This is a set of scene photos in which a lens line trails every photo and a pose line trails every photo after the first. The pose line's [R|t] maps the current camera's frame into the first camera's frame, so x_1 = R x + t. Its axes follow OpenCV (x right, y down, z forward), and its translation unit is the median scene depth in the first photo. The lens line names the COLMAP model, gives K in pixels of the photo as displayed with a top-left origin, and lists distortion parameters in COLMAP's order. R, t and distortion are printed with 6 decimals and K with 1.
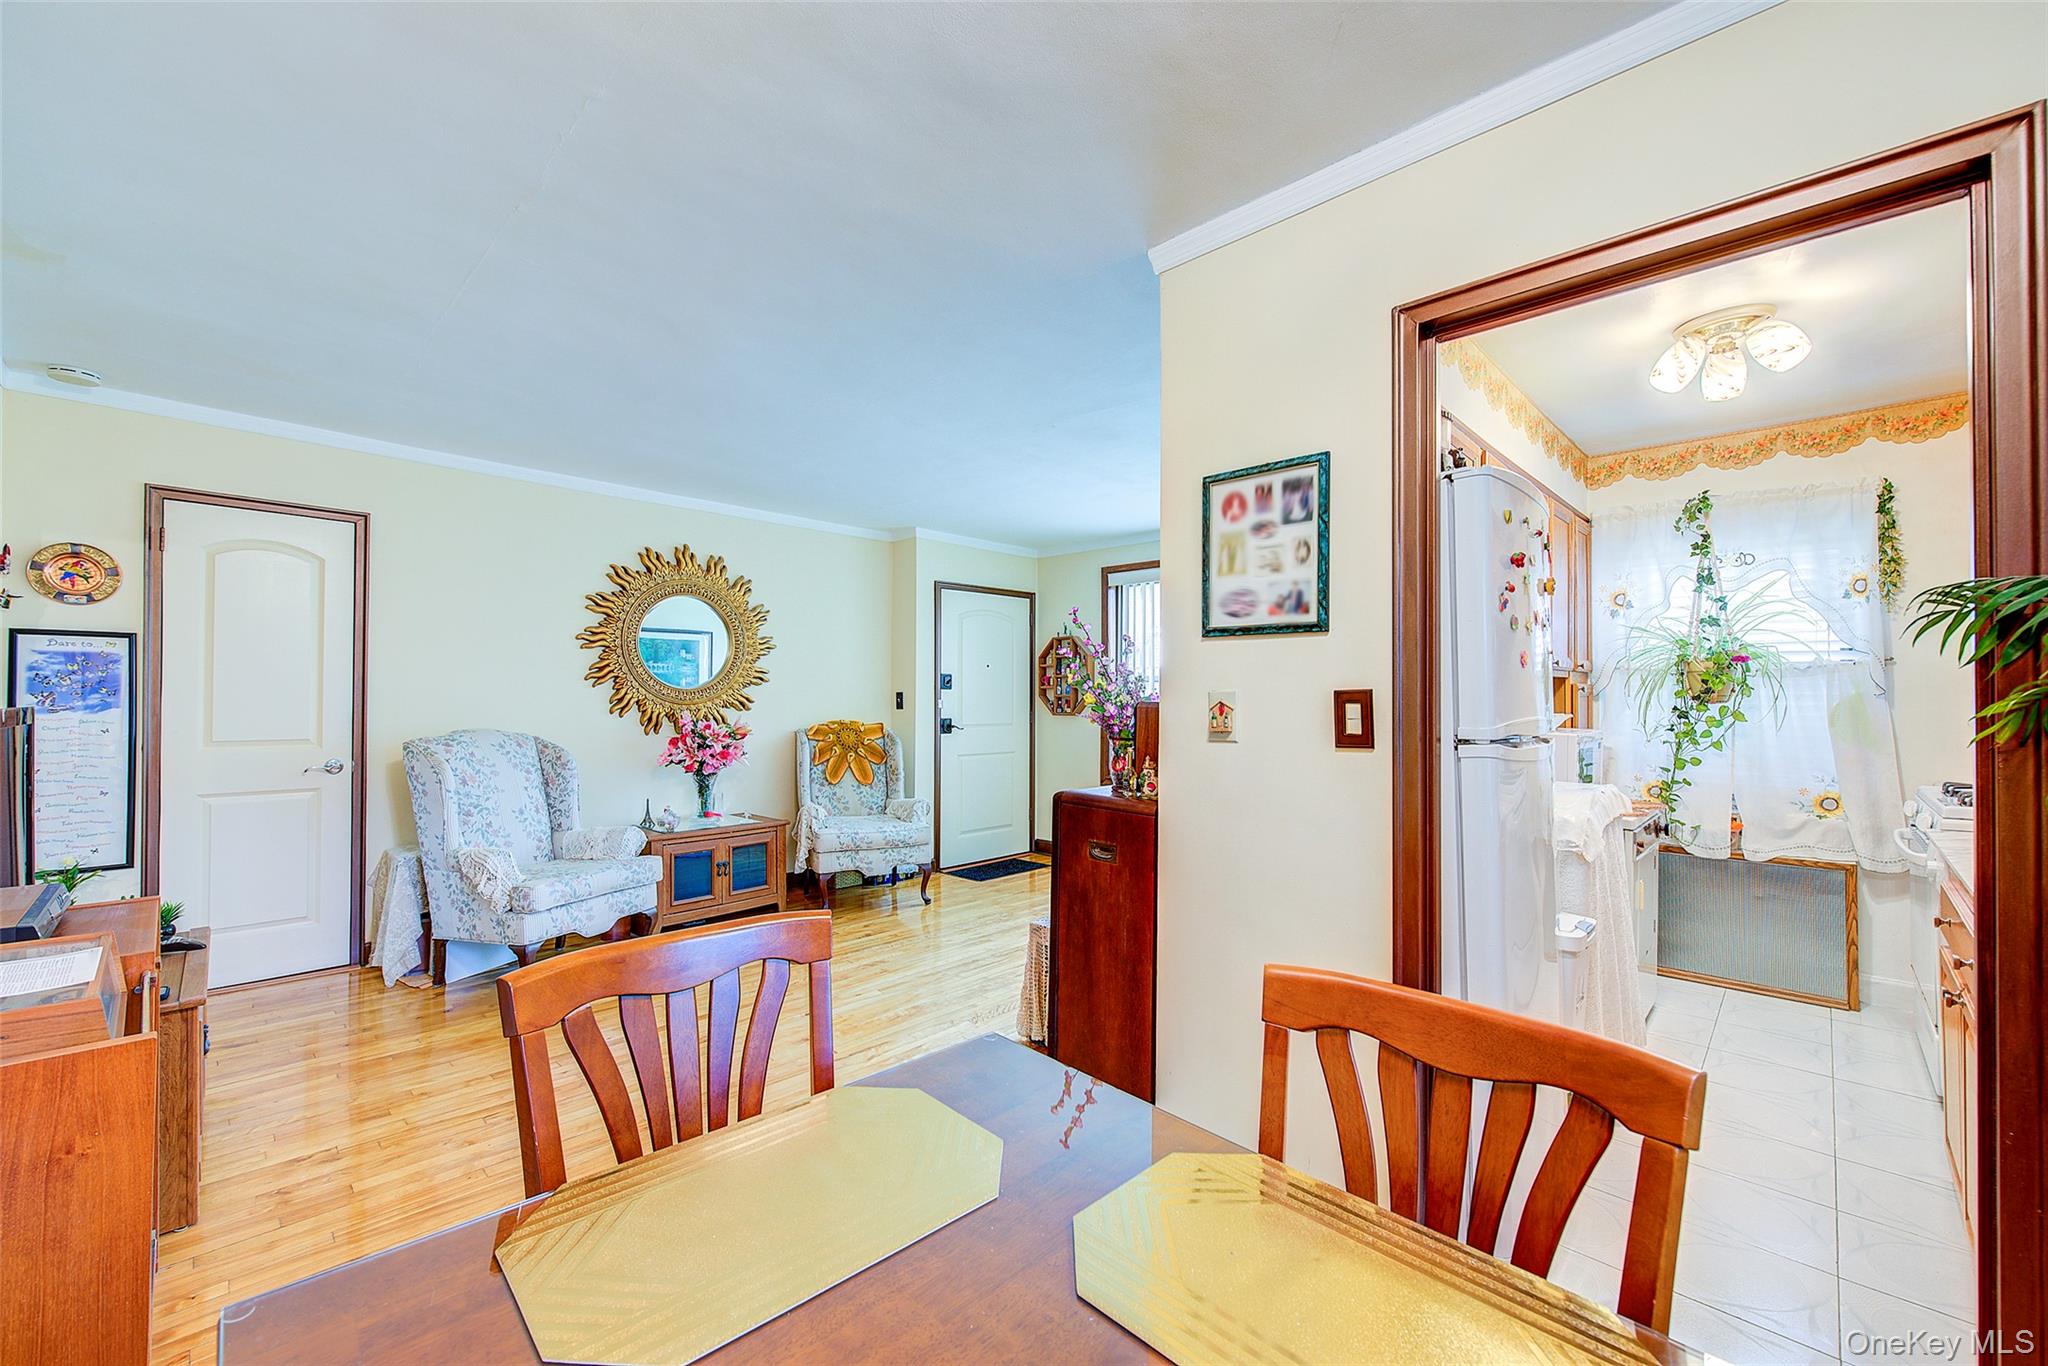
lens RADIAL K [[814.7, 0, 1029.6], [0, 814.7, 688.4], [0, 0, 1]] dist [-0.001524, -0.001497]
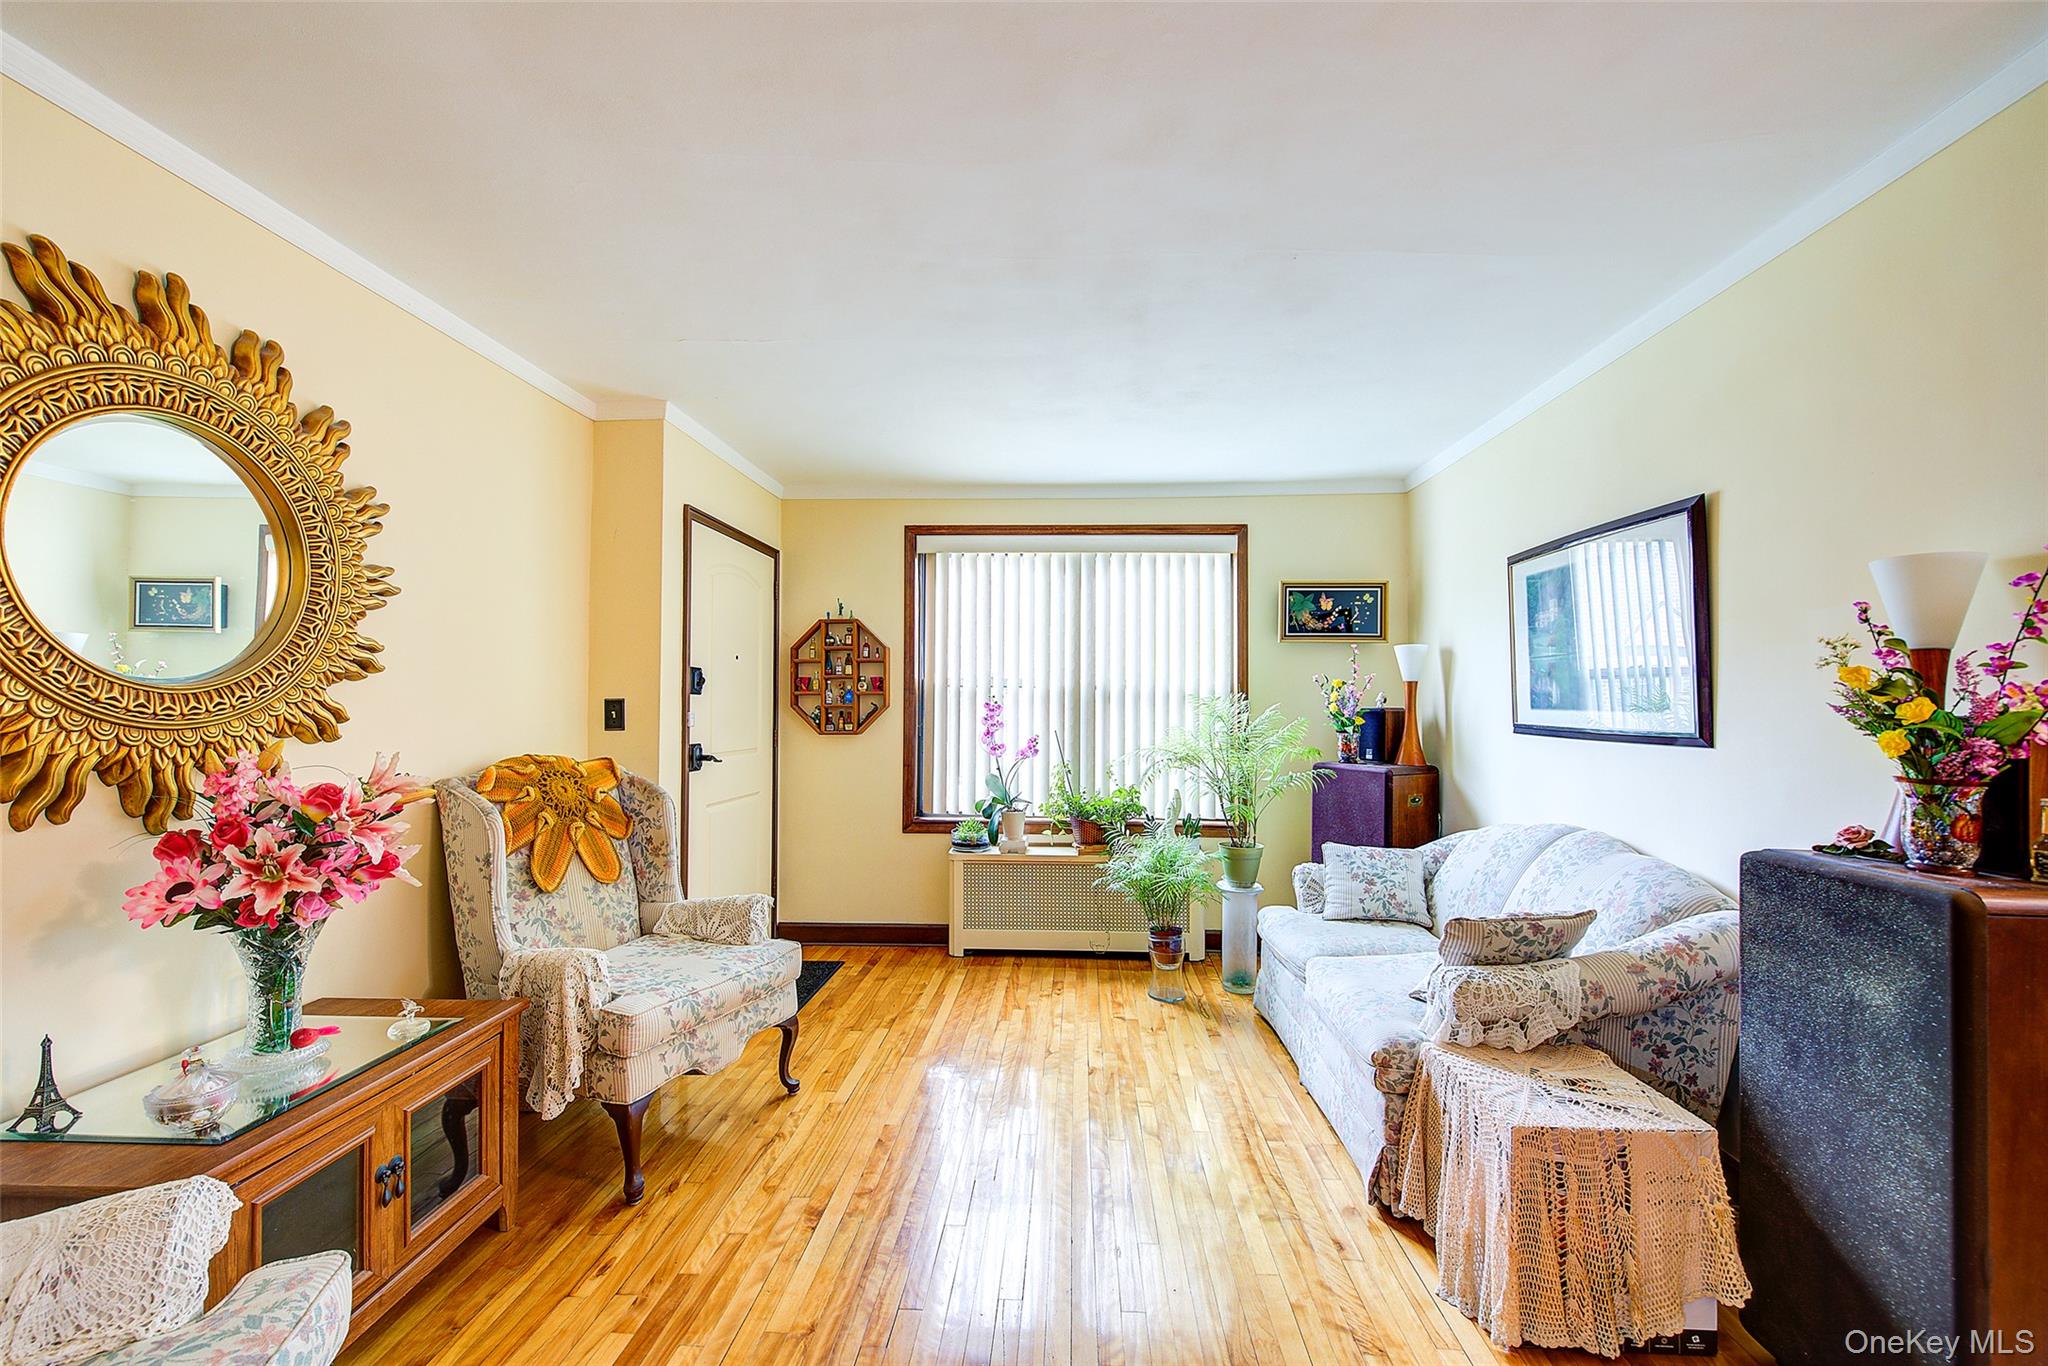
lens RADIAL K [[814.7, 0, 1029.6], [0, 814.7, 688.4], [0, 0, 1]] dist [-0.001524, -0.001497]
pose [[0.754296, 0.014965, 0.656363, -0.480756], [-0.007085, 0.999868, -0.014655, 0.005626], [-0.656496, 0.006404, 0.754303, 0.642907]]
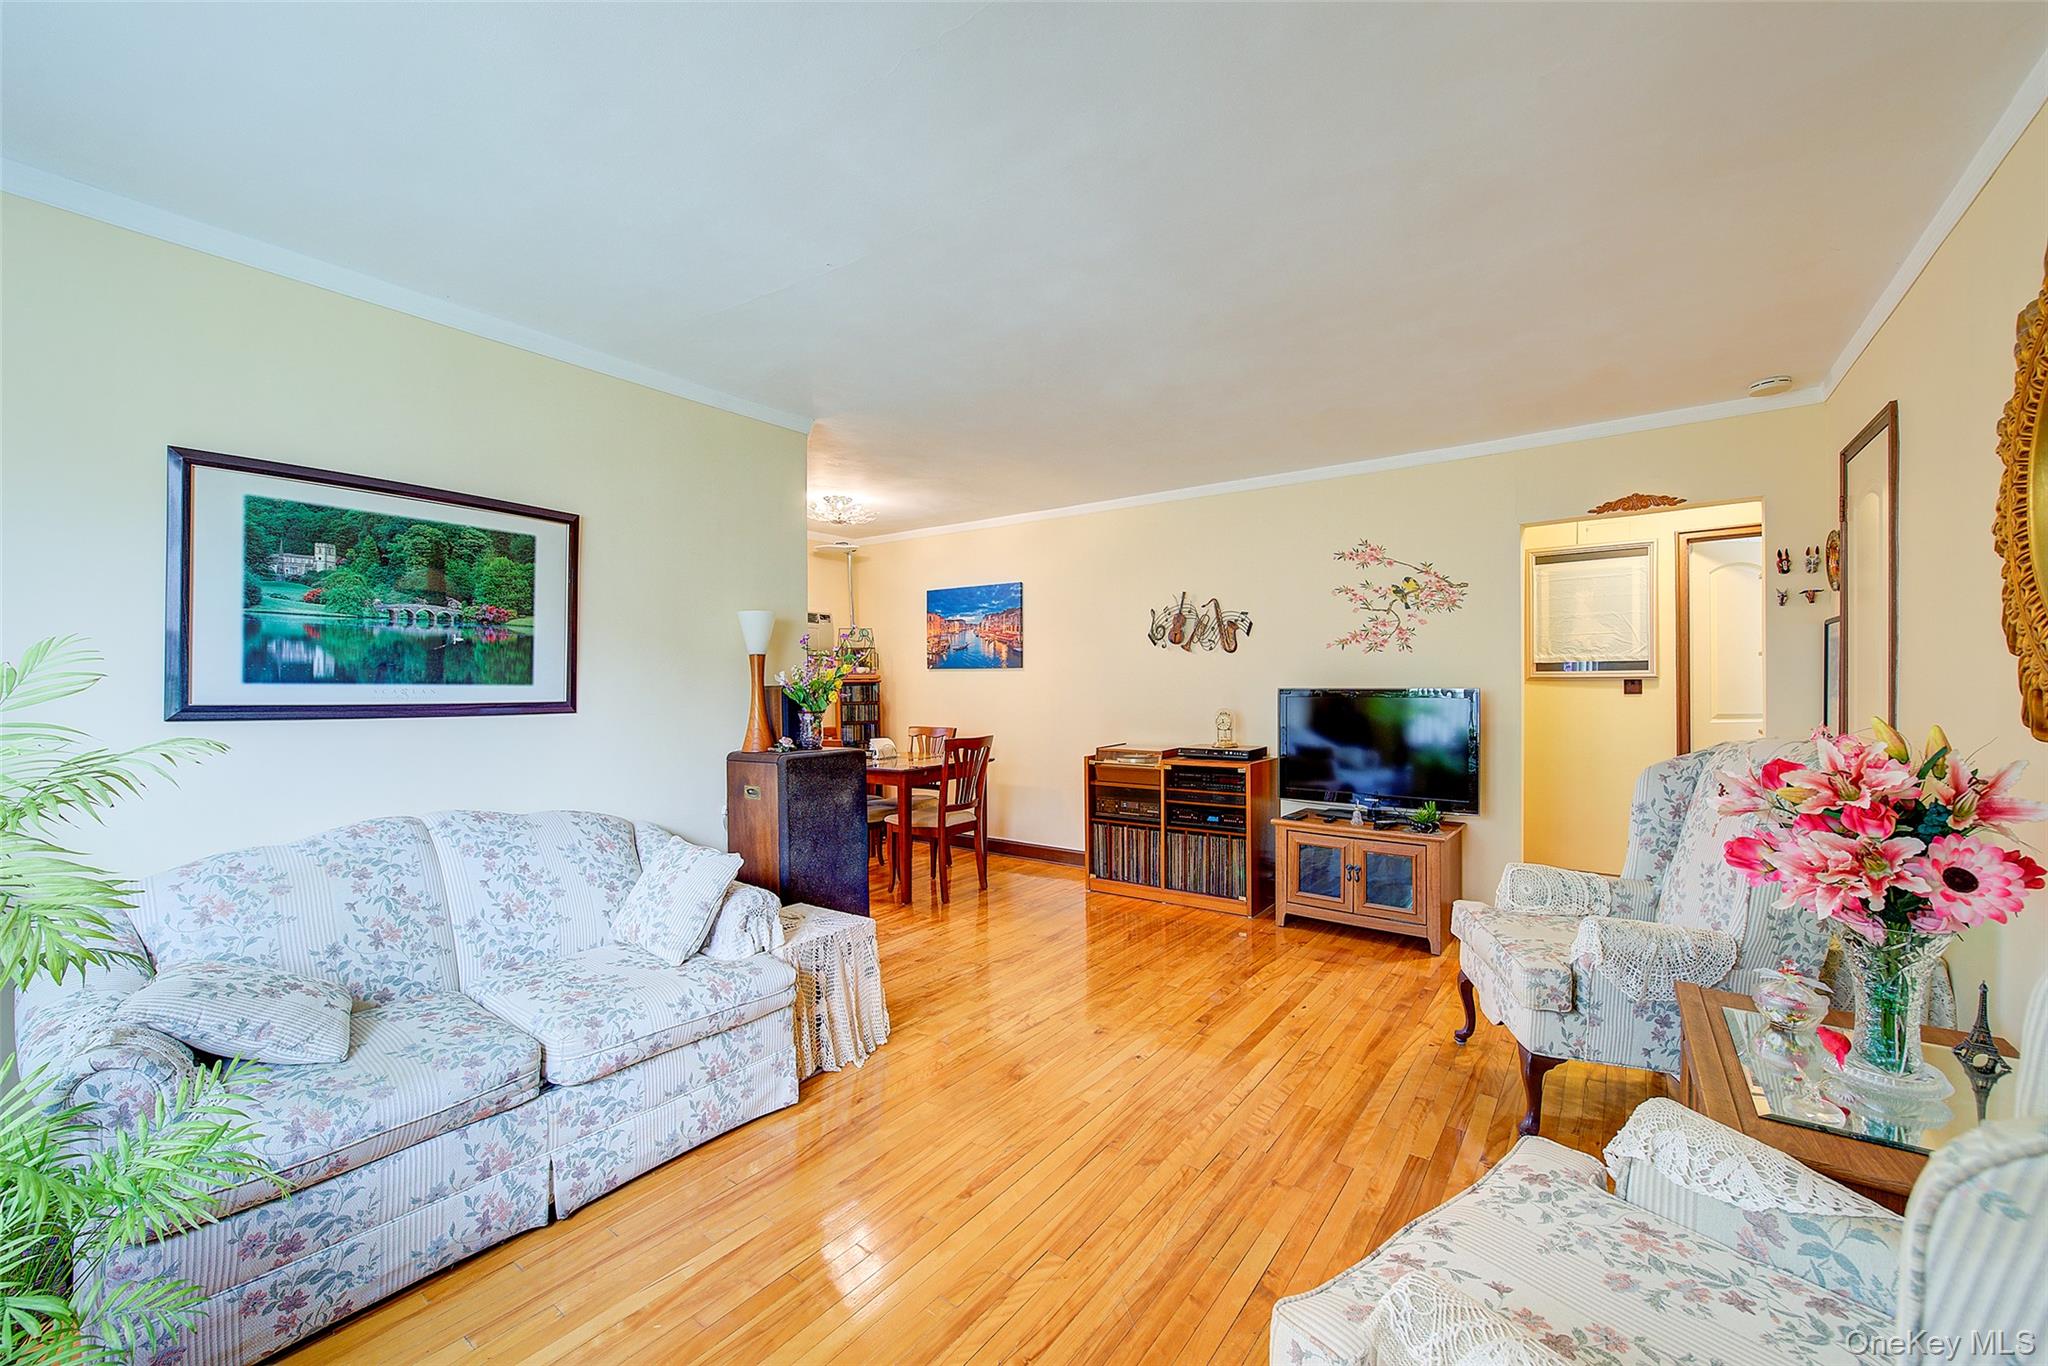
lens RADIAL K [[814.7, 0, 1029.6], [0, 814.7, 688.4], [0, 0, 1]] dist [-0.001524, -0.001497]
pose [[-0.989961, -0.000683, -0.141341, -0.032956], [0.000124, 0.999984, -0.005696, 0.018202], [0.141342, -0.005657, -0.989945, 1.580460]]
